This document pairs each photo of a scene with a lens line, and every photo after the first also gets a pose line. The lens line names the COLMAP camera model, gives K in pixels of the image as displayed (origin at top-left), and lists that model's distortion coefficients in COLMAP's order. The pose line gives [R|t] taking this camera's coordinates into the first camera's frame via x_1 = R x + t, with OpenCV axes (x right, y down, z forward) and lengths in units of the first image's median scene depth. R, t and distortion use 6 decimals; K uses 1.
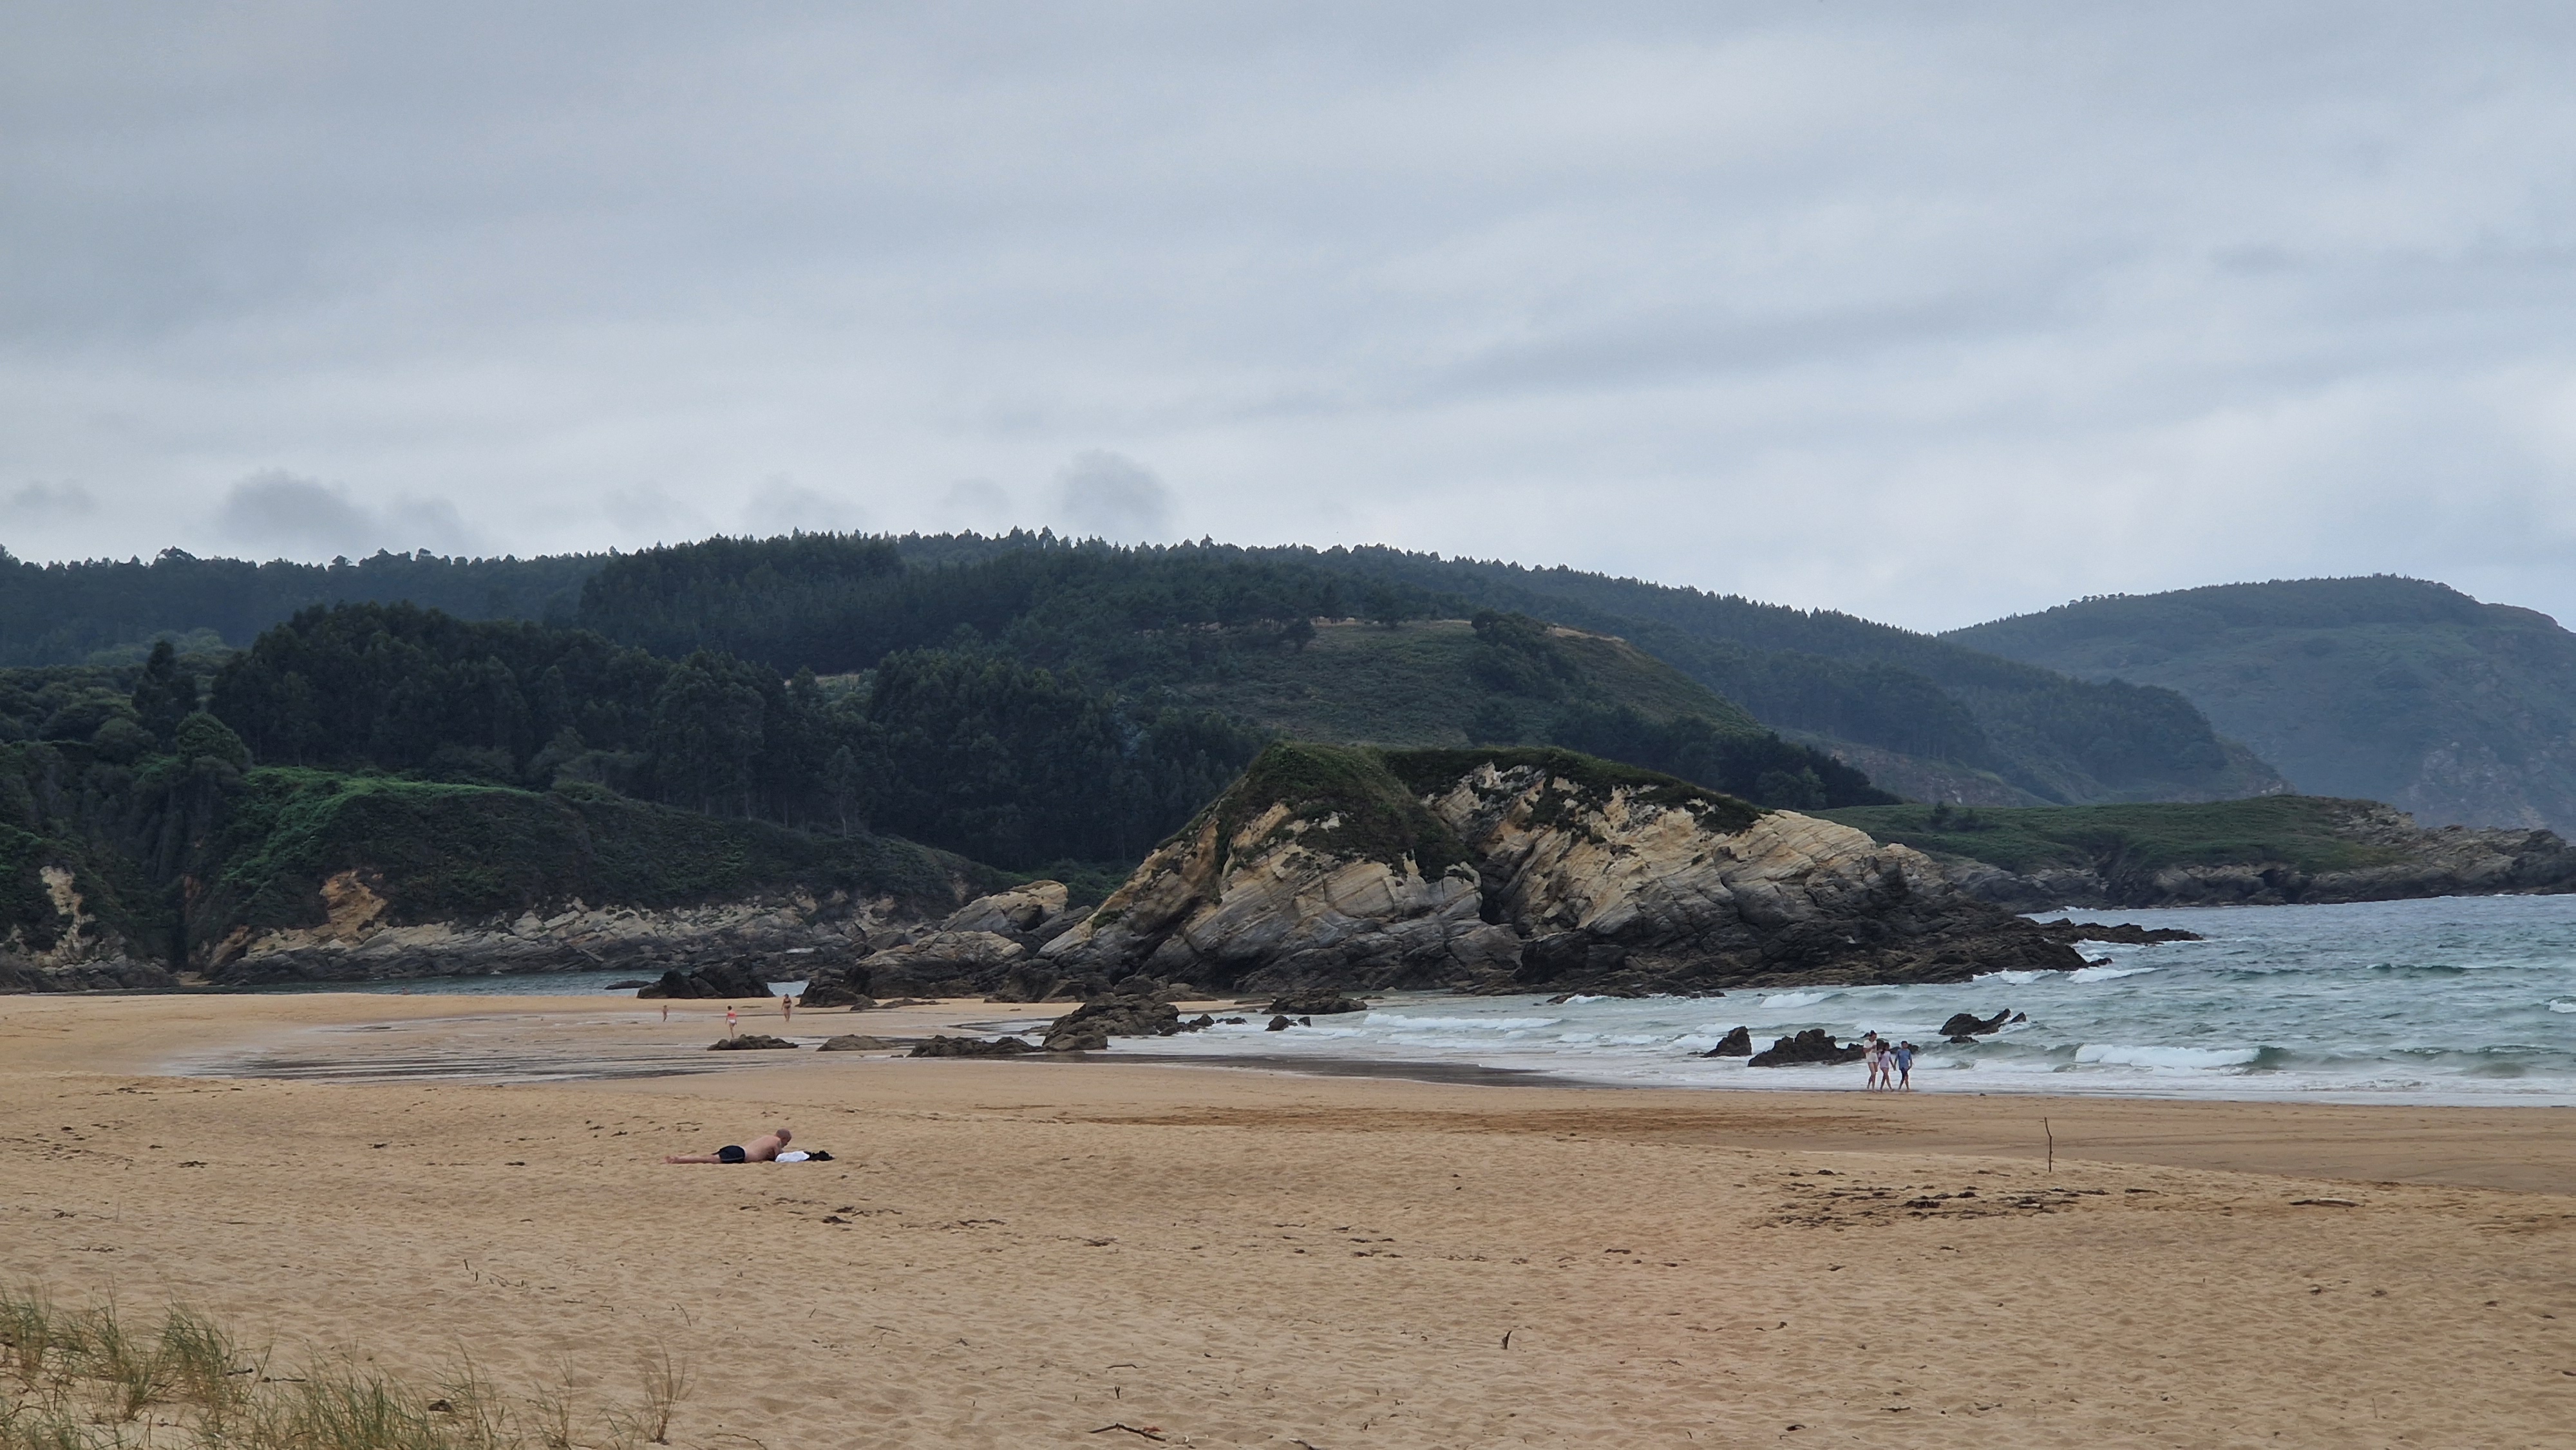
lens RADIAL K [[5534.7, 0, 1285.6], [0, 5534.7, 726.0], [0, 0, 1]] dist [-0.134674, 0.000000]
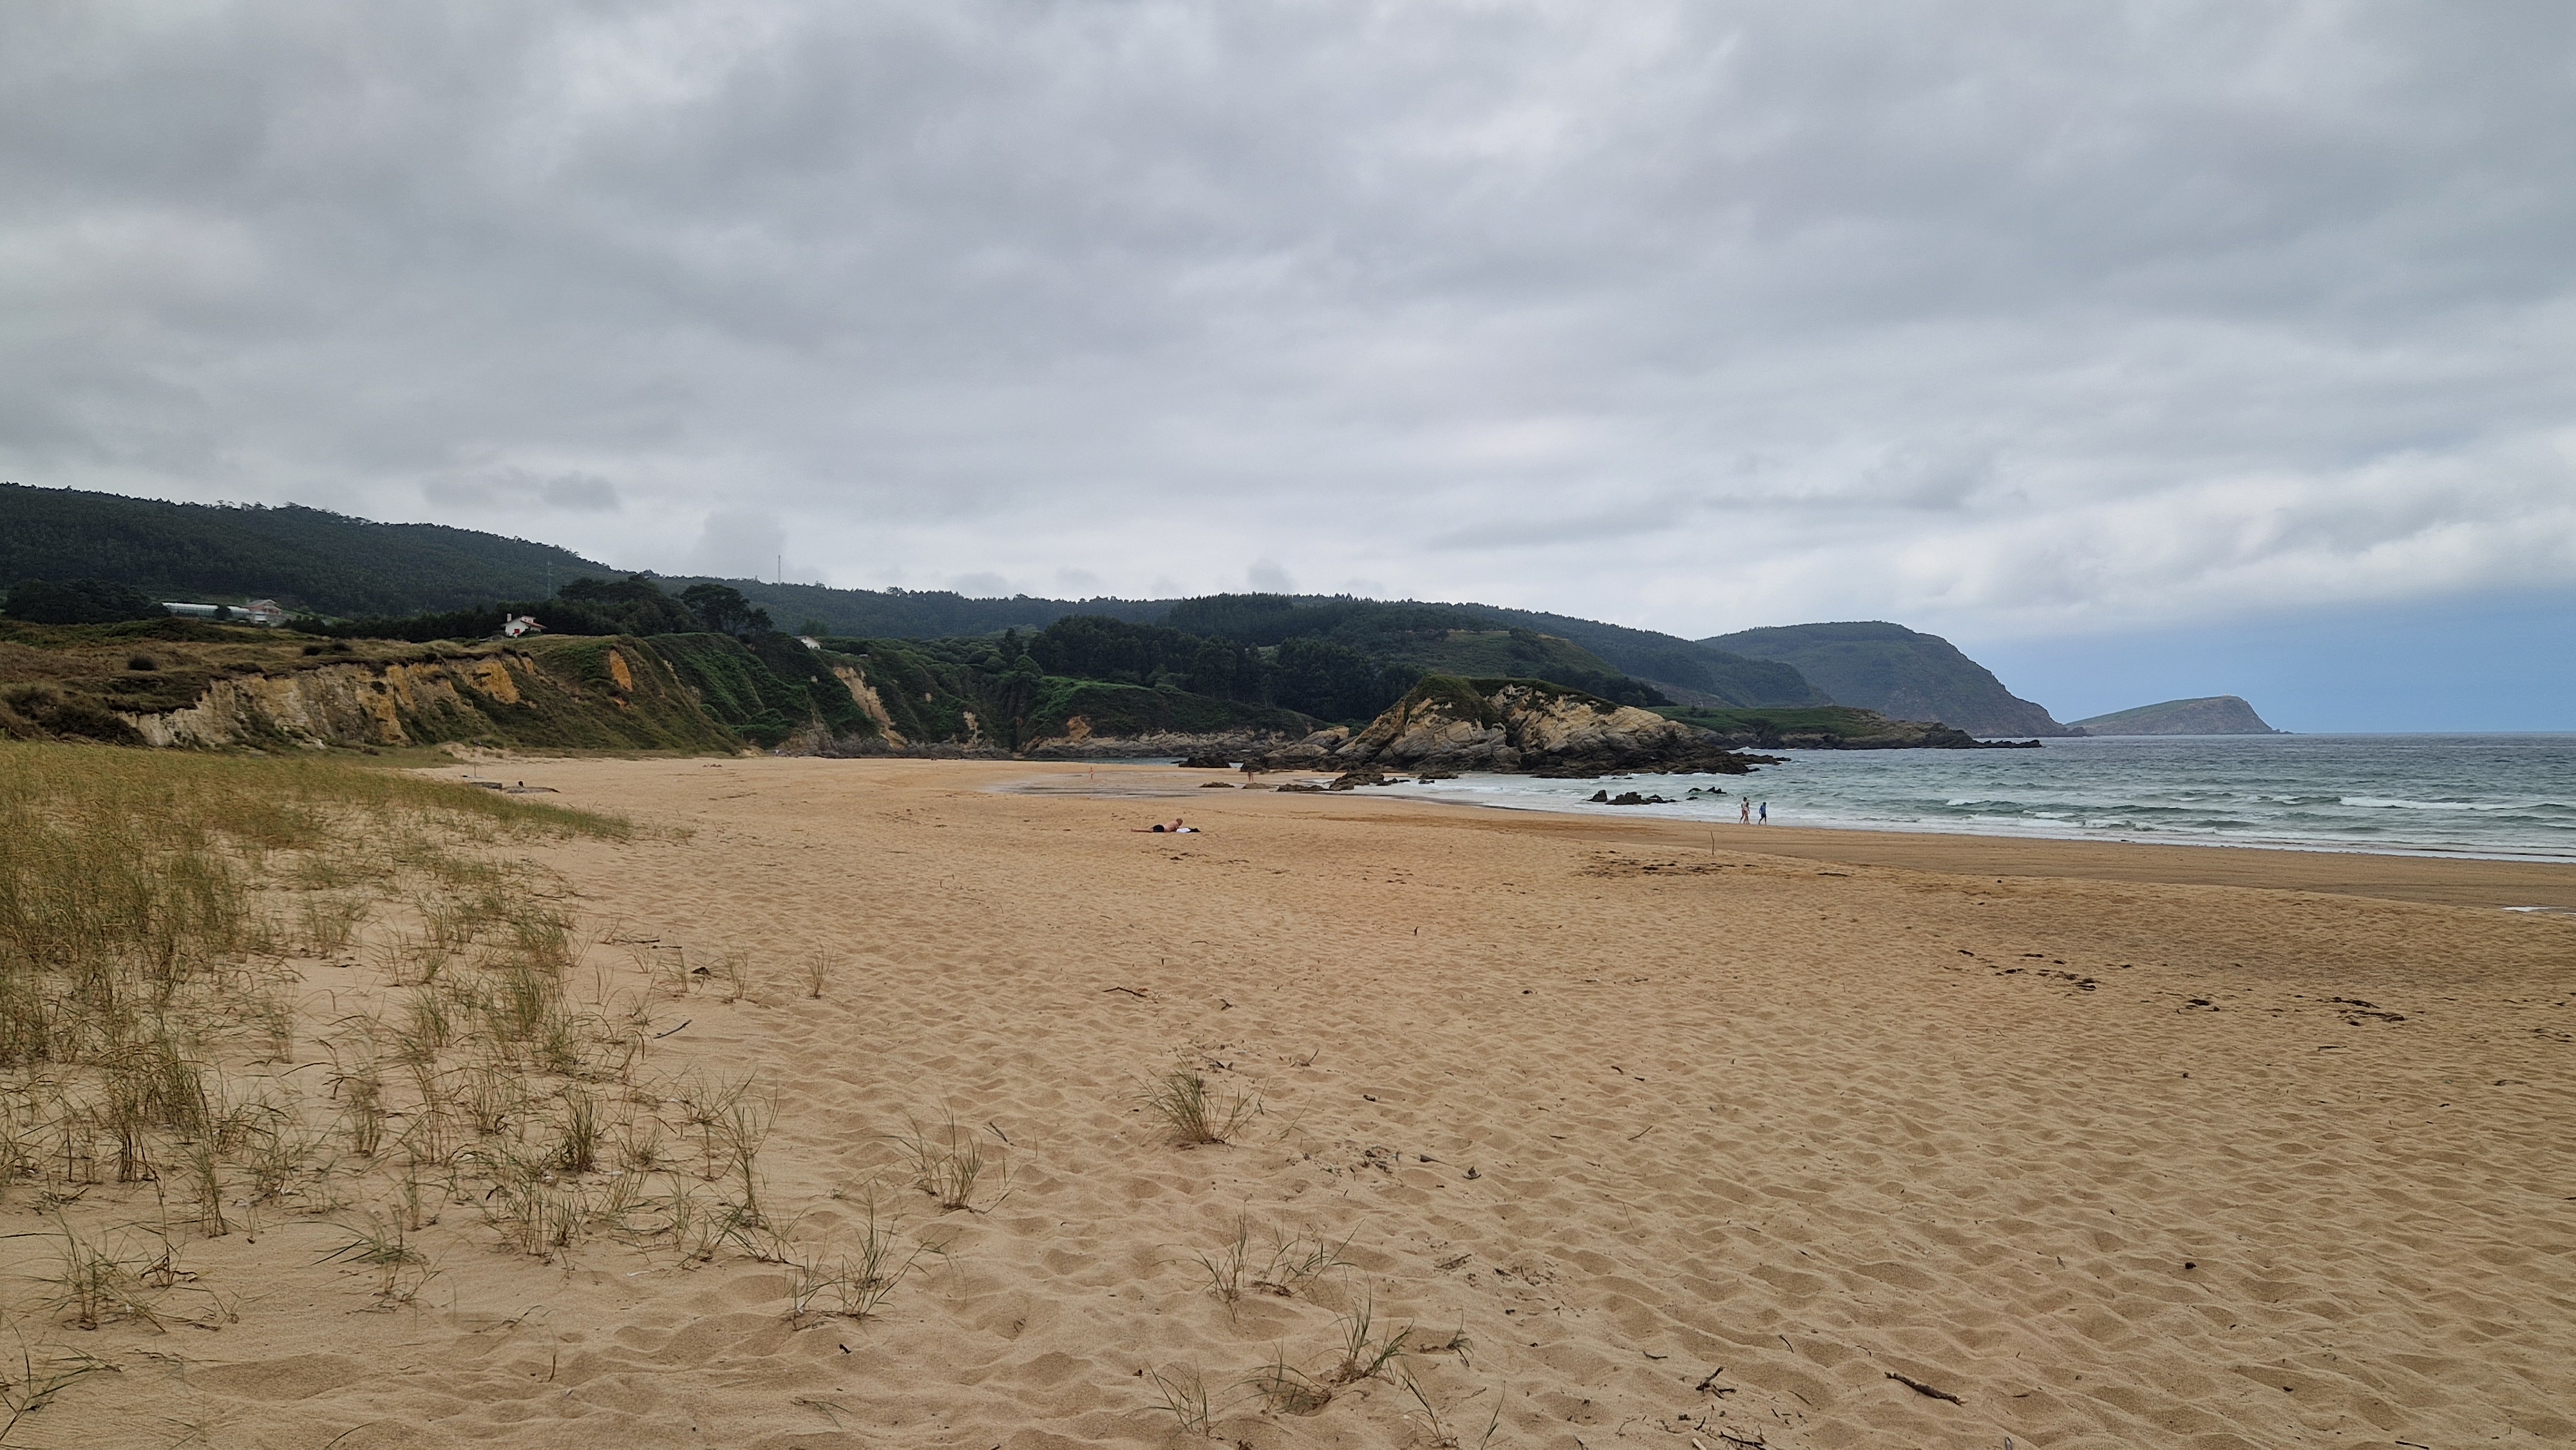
lens RADIAL K [[1753.6, 0, 1301.4], [0, 1753.6, 727.8], [0, 0, 1]] dist [0.022109, -0.004418]
pose [[0.992162, 0.025083, -0.122413, 0.040168], [-0.022433, 0.999484, 0.022977, 0.010108], [0.122926, -0.020051, 0.992213, 0.176293]]
